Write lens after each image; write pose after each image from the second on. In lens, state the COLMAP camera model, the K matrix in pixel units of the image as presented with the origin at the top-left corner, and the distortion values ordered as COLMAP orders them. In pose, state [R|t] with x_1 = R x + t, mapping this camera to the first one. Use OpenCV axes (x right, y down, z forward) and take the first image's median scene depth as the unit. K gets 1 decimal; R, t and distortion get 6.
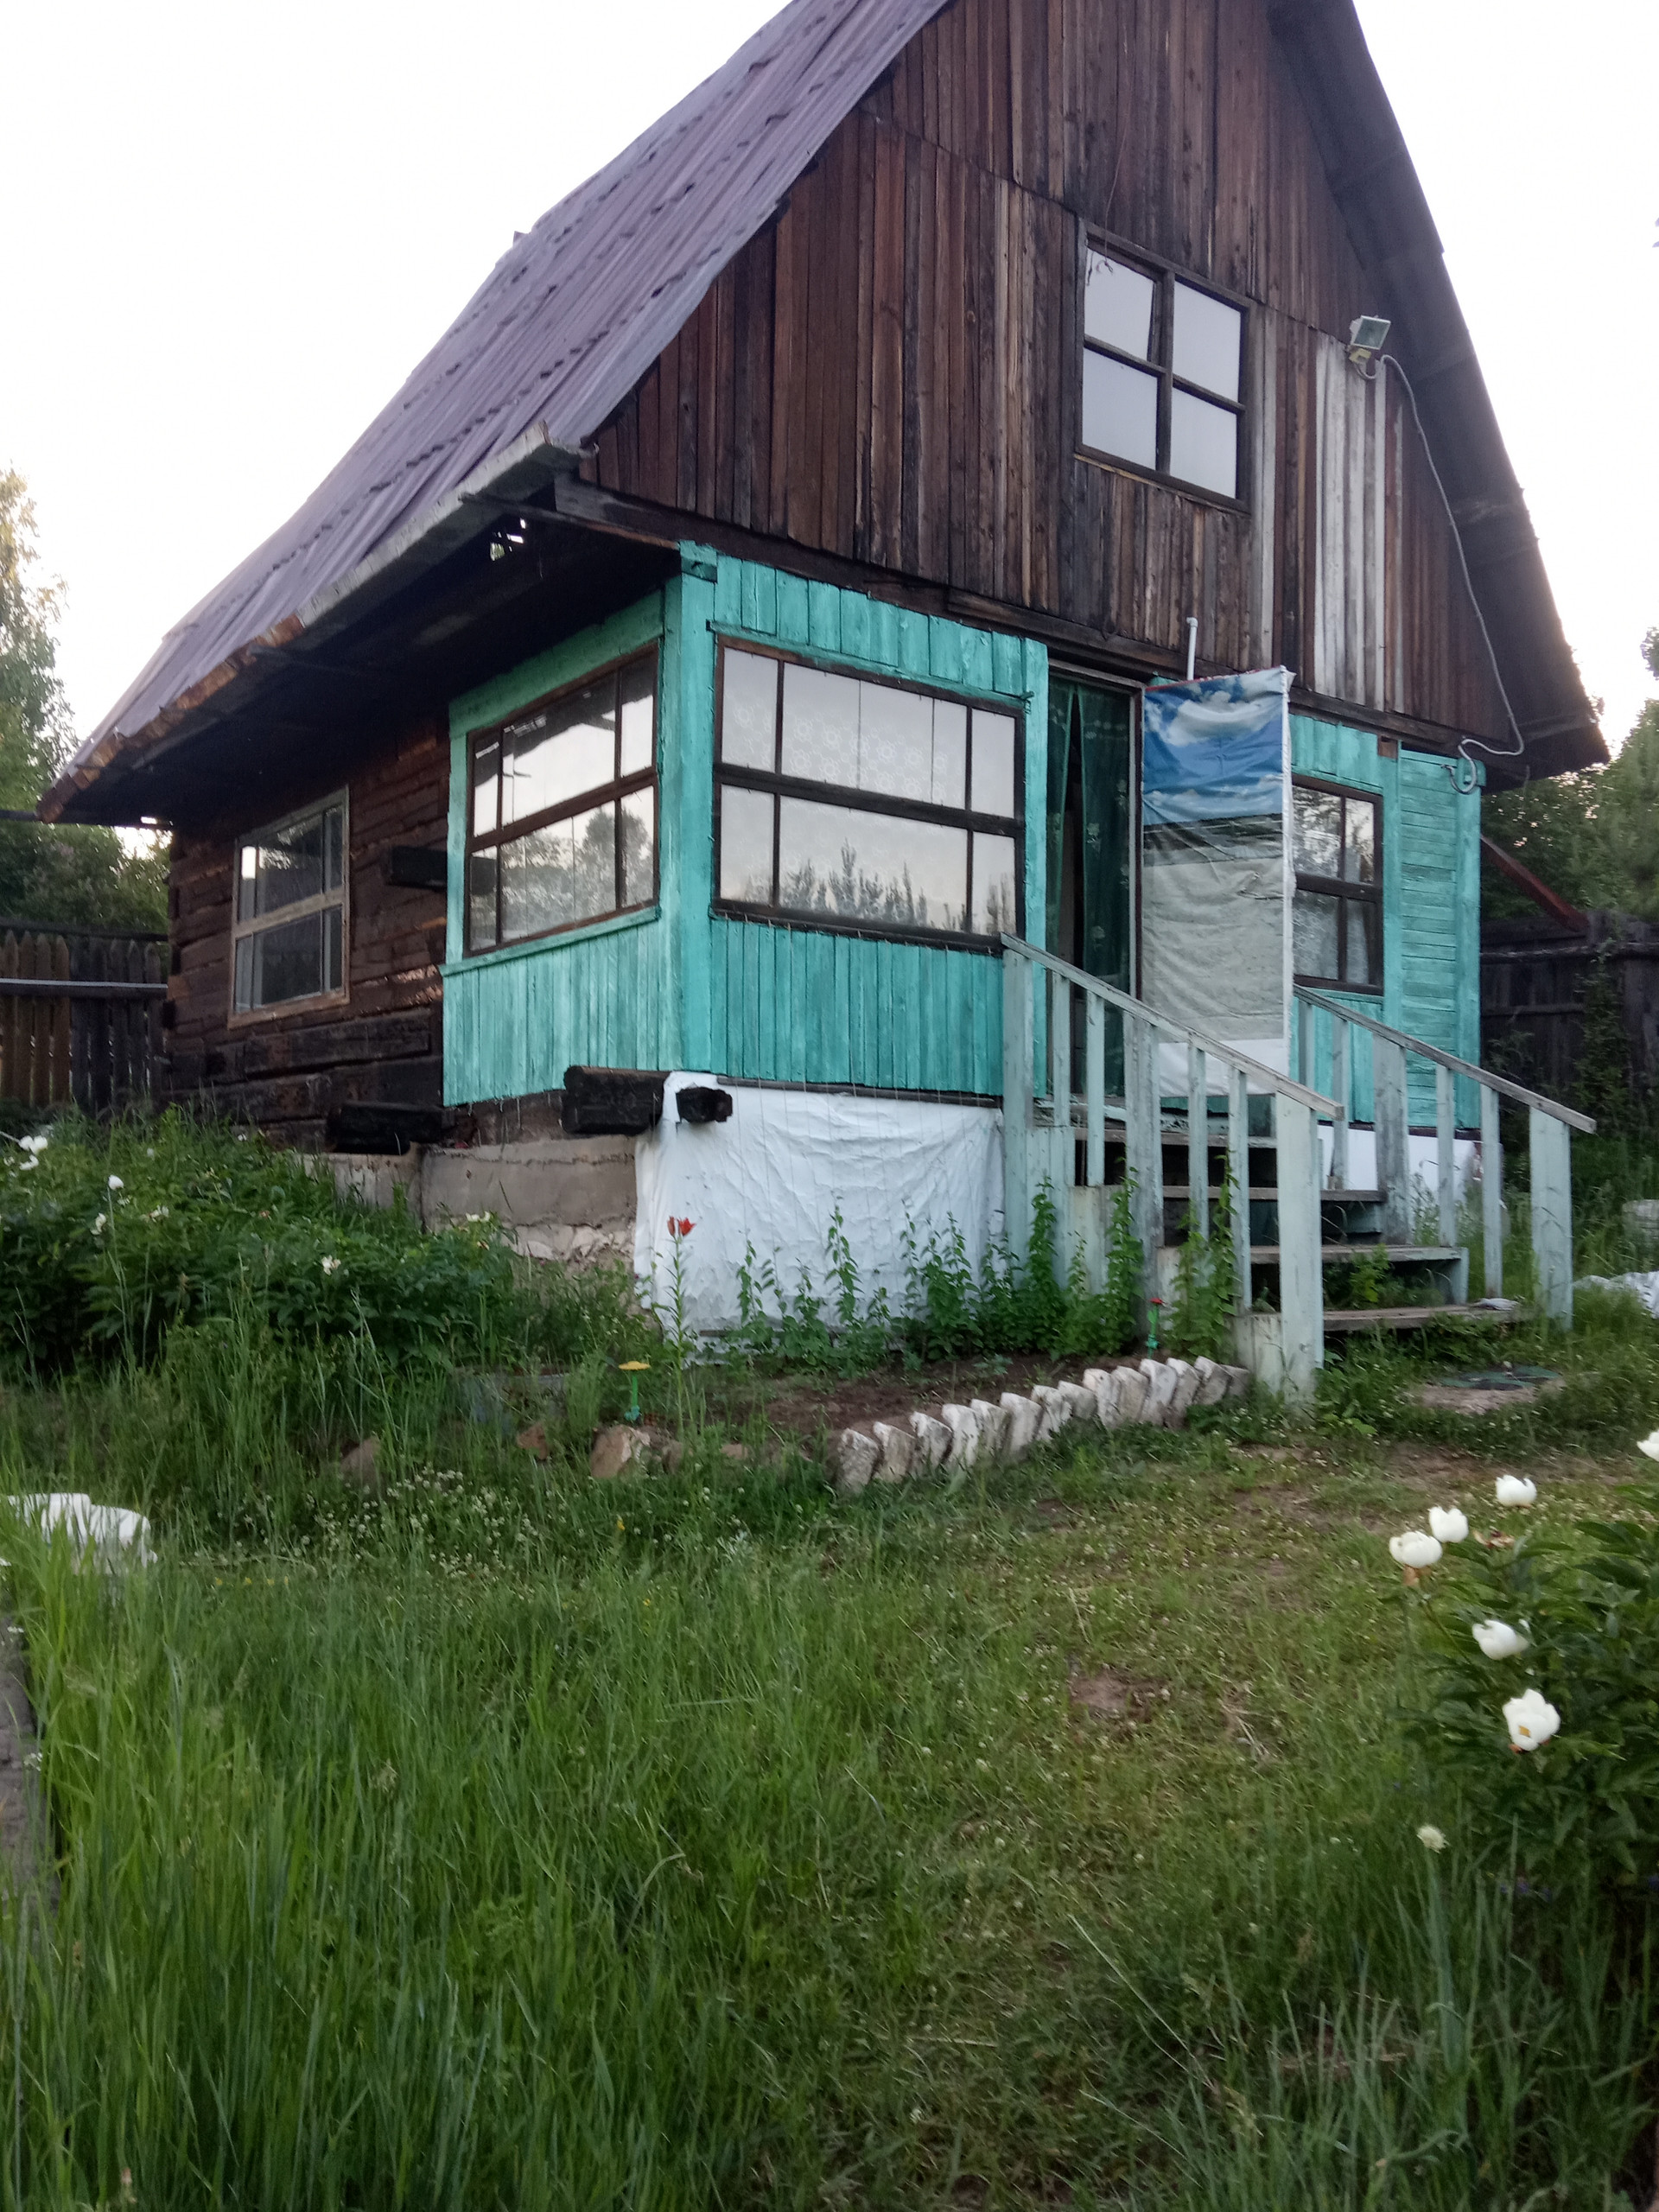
lens RADIAL K [[1753.6, 0, 829.5], [0, 1753.6, 1106.0], [0, 0, 1]] dist [0.104305, -0.126887]
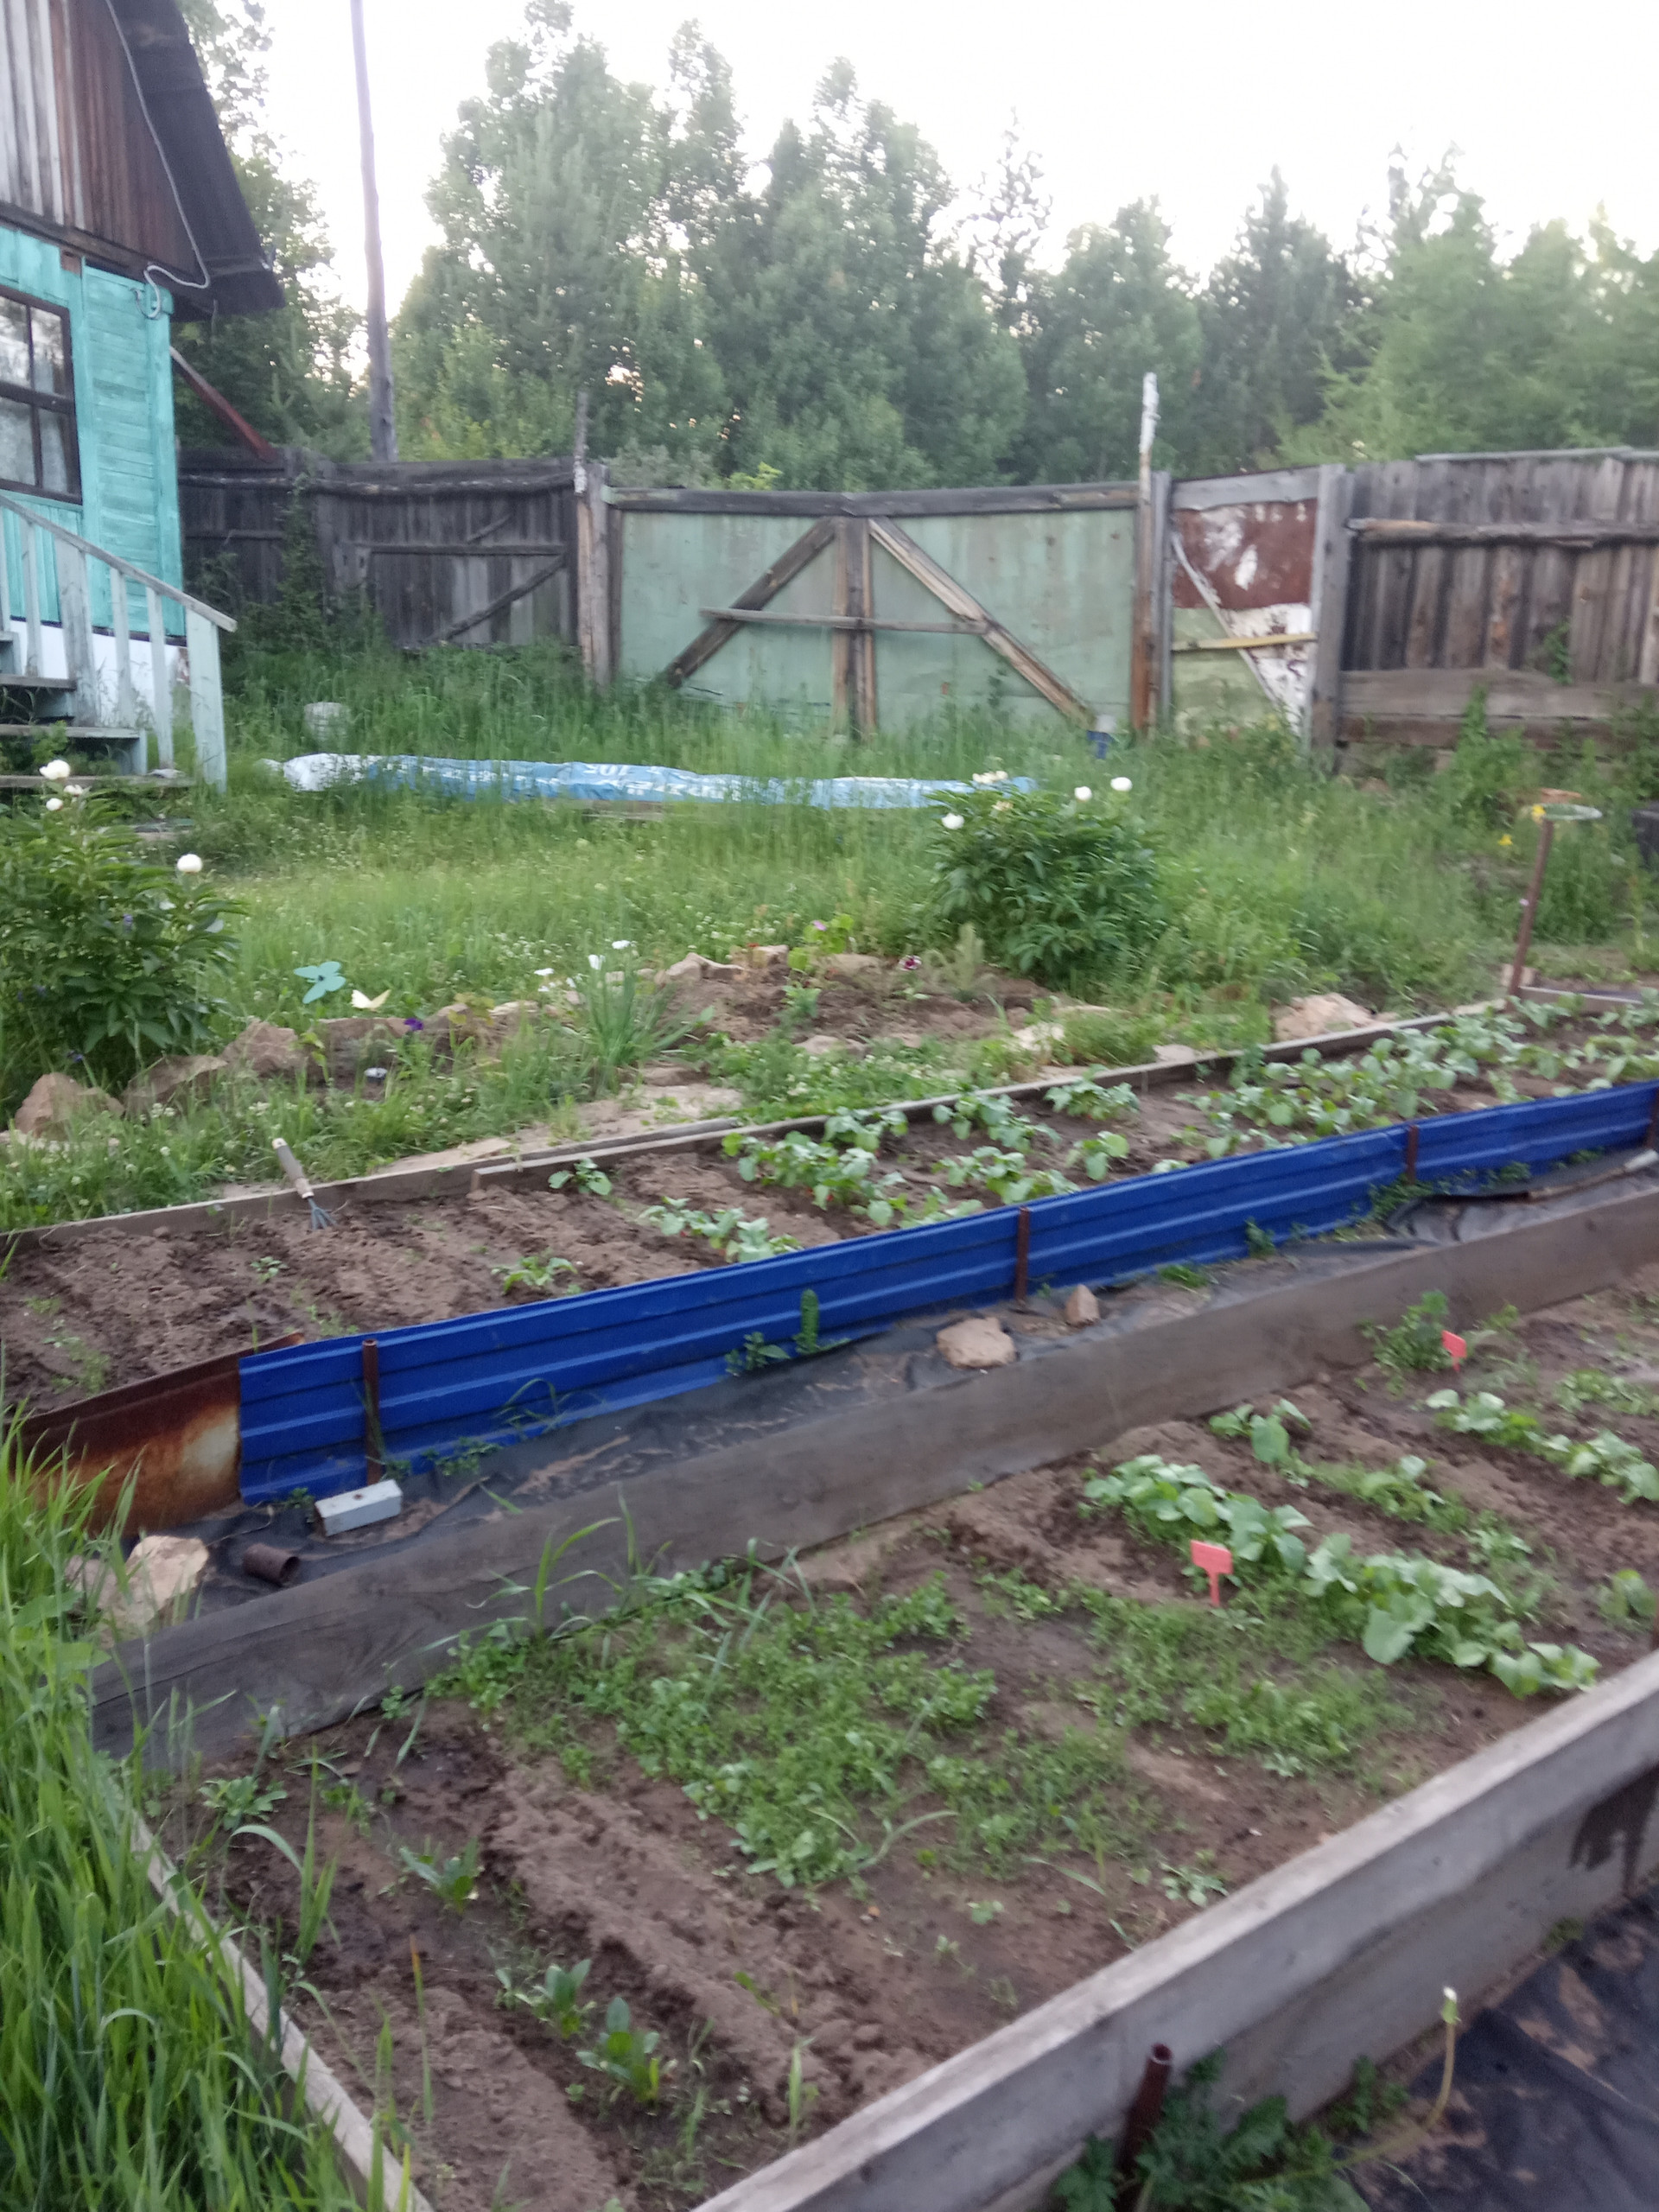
lens RADIAL K [[1753.6, 0, 829.5], [0, 1753.6, 1106.0], [0, 0, 1]] dist [0.104305, -0.126887]
pose [[0.822534, -0.109019, 0.558169, 0.035687], [-0.031975, 0.971037, 0.236779, 0.025321], [-0.567816, -0.212606, 0.795226, -0.260177]]
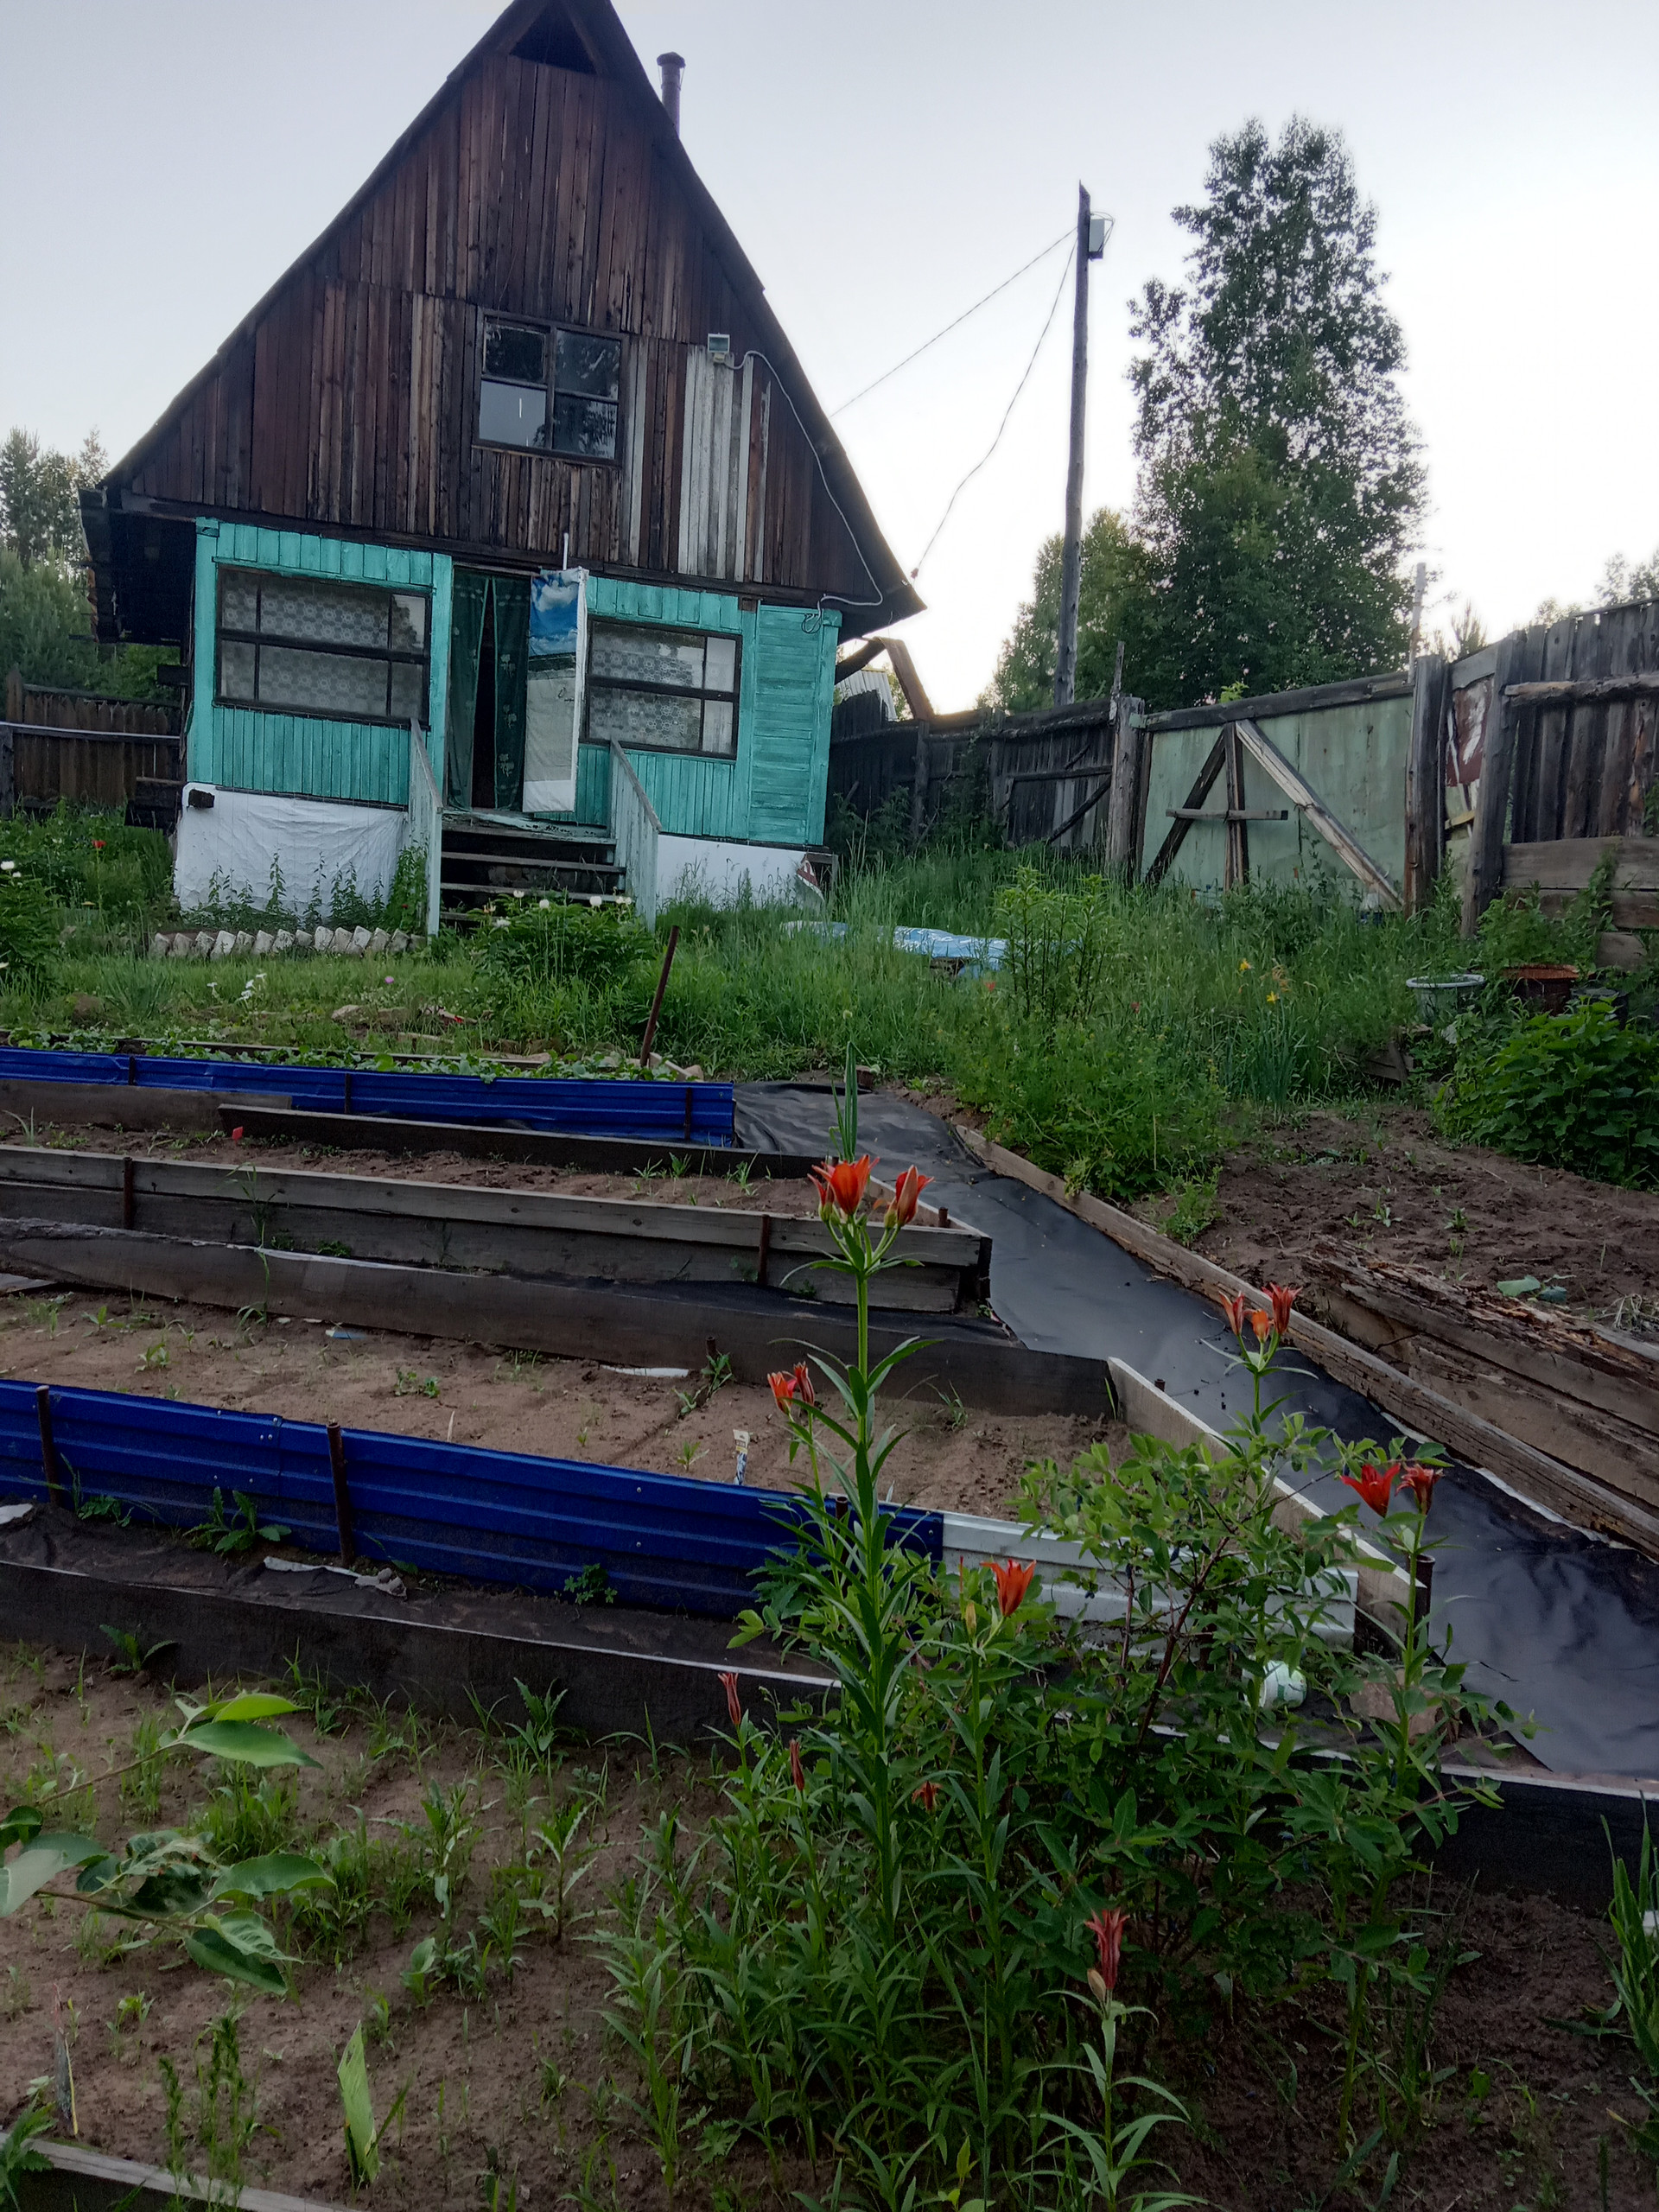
lens RADIAL K [[1753.6, 0, 829.5], [0, 1753.6, 1106.0], [0, 0, 1]] dist [0.104305, -0.126887]
pose [[0.956448, 0.071503, -0.283010, 0.995532], [-0.035590, 0.990866, 0.130067, 0.047123], [0.289725, -0.114330, 0.950257, -0.654727]]
